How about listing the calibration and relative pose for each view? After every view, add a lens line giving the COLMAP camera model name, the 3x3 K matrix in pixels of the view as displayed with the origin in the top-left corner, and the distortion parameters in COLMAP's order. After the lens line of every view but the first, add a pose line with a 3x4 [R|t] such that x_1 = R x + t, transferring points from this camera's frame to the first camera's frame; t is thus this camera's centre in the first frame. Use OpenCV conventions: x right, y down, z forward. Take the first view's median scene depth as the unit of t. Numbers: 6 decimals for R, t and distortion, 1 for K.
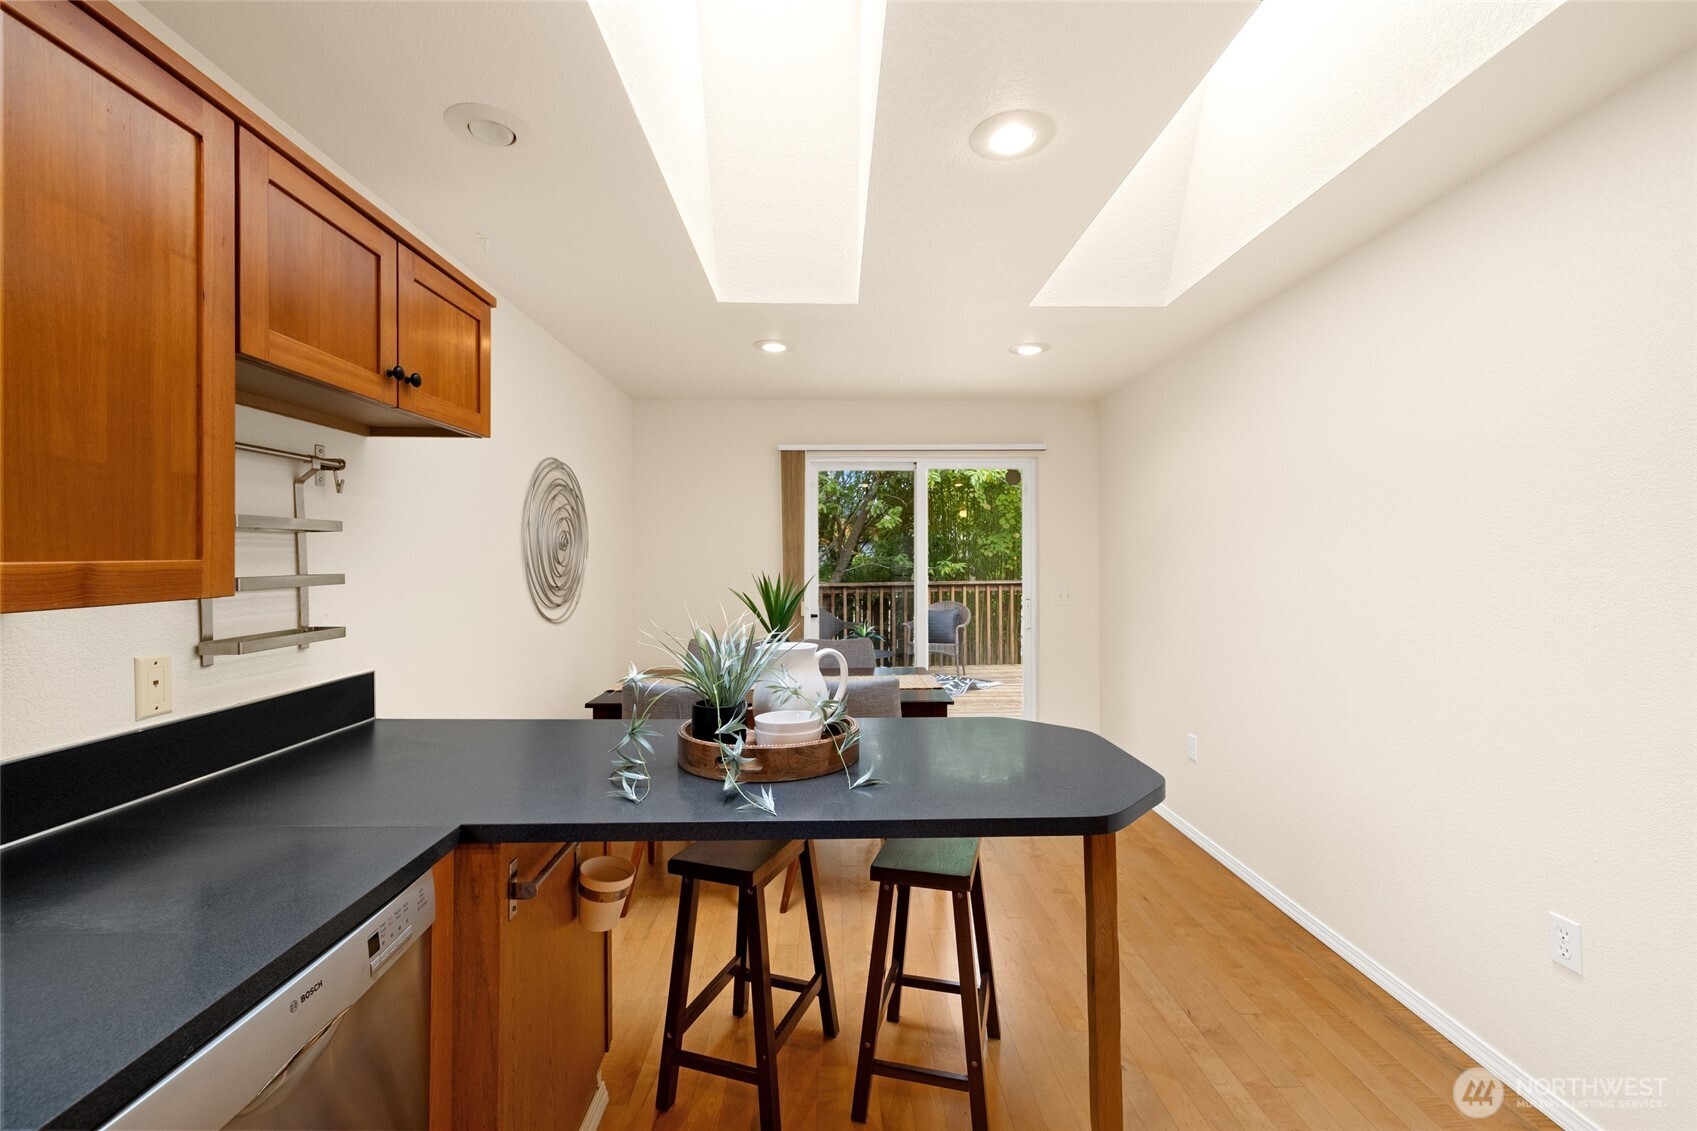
lens RADIAL K [[727.2, 0, 845.8], [0, 727.2, 559.3], [0, 0, 1]] dist [0.004680, -0.000182]
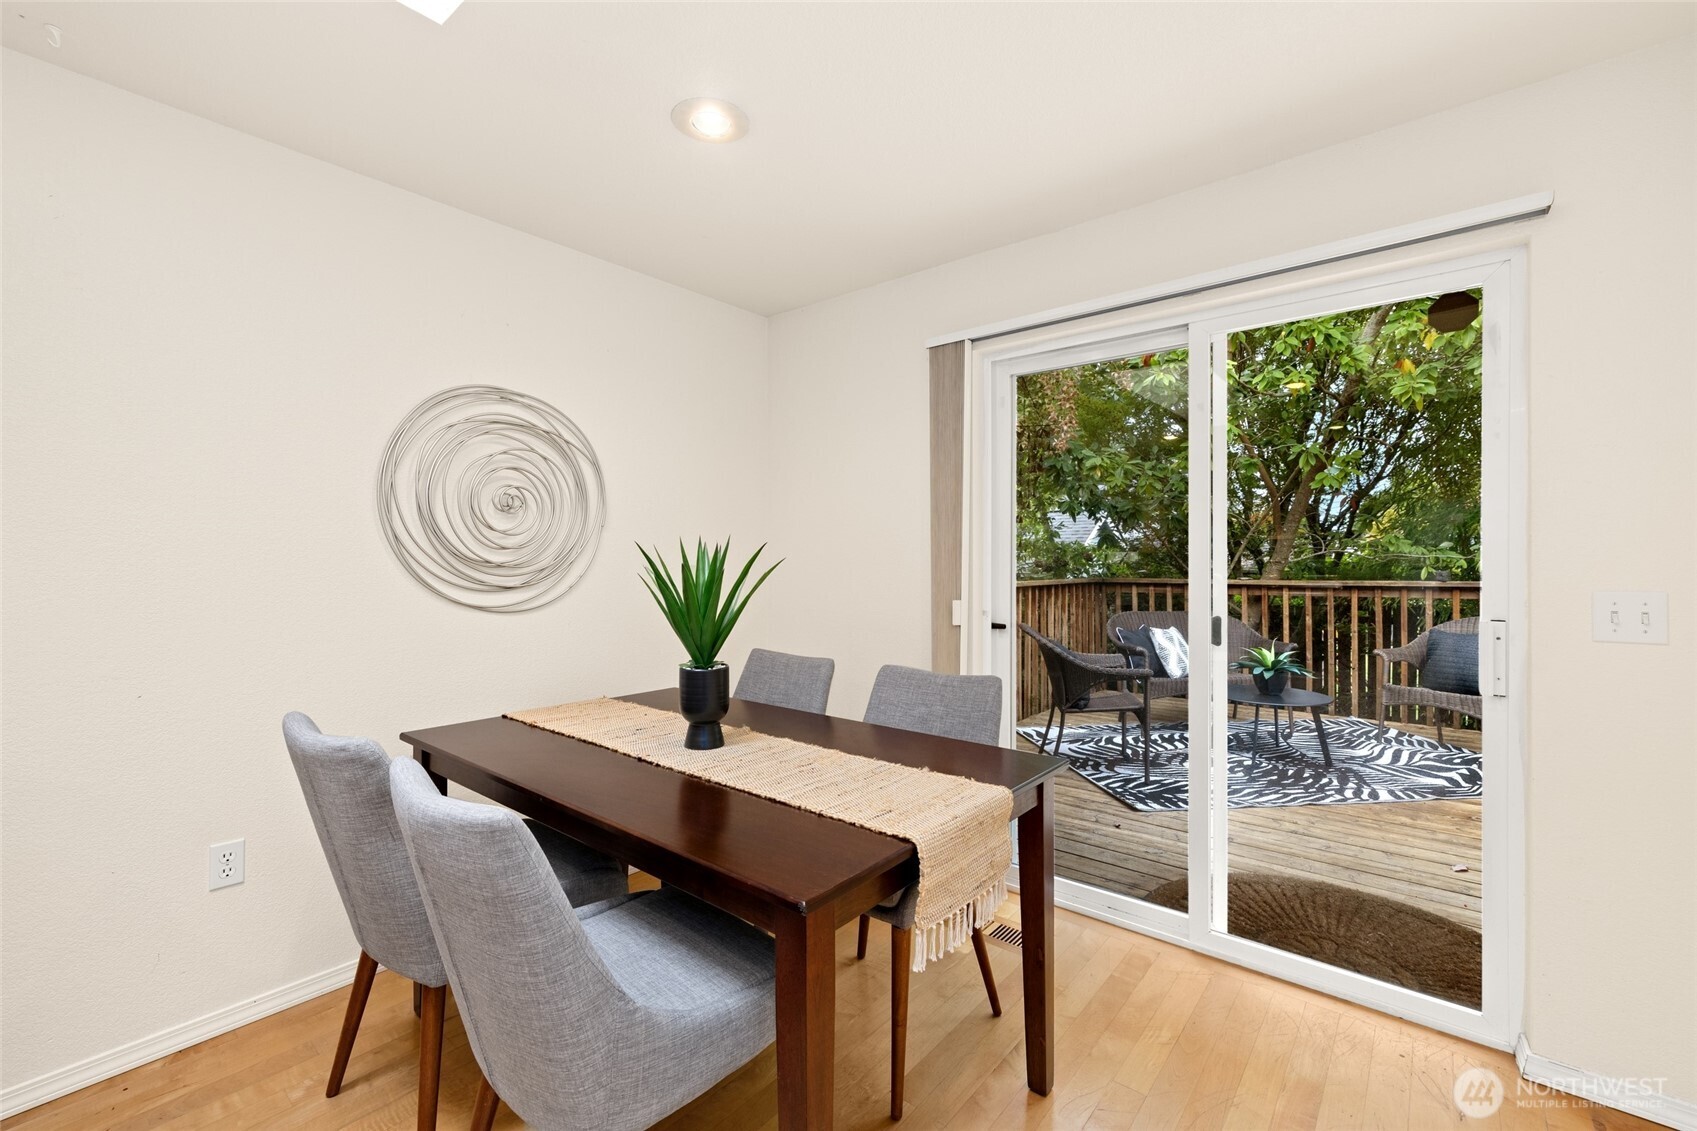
lens RADIAL K [[727.2, 0, 847.9], [0, 727.2, 559.1], [0, 0, 1]] dist [0.004680, -0.000182]
pose [[0.761091, 0.004289, -0.648631, 0.242009], [-0.001177, 0.999986, 0.005231, 0.021499], [0.648644, -0.003218, 0.761085, 0.489624]]
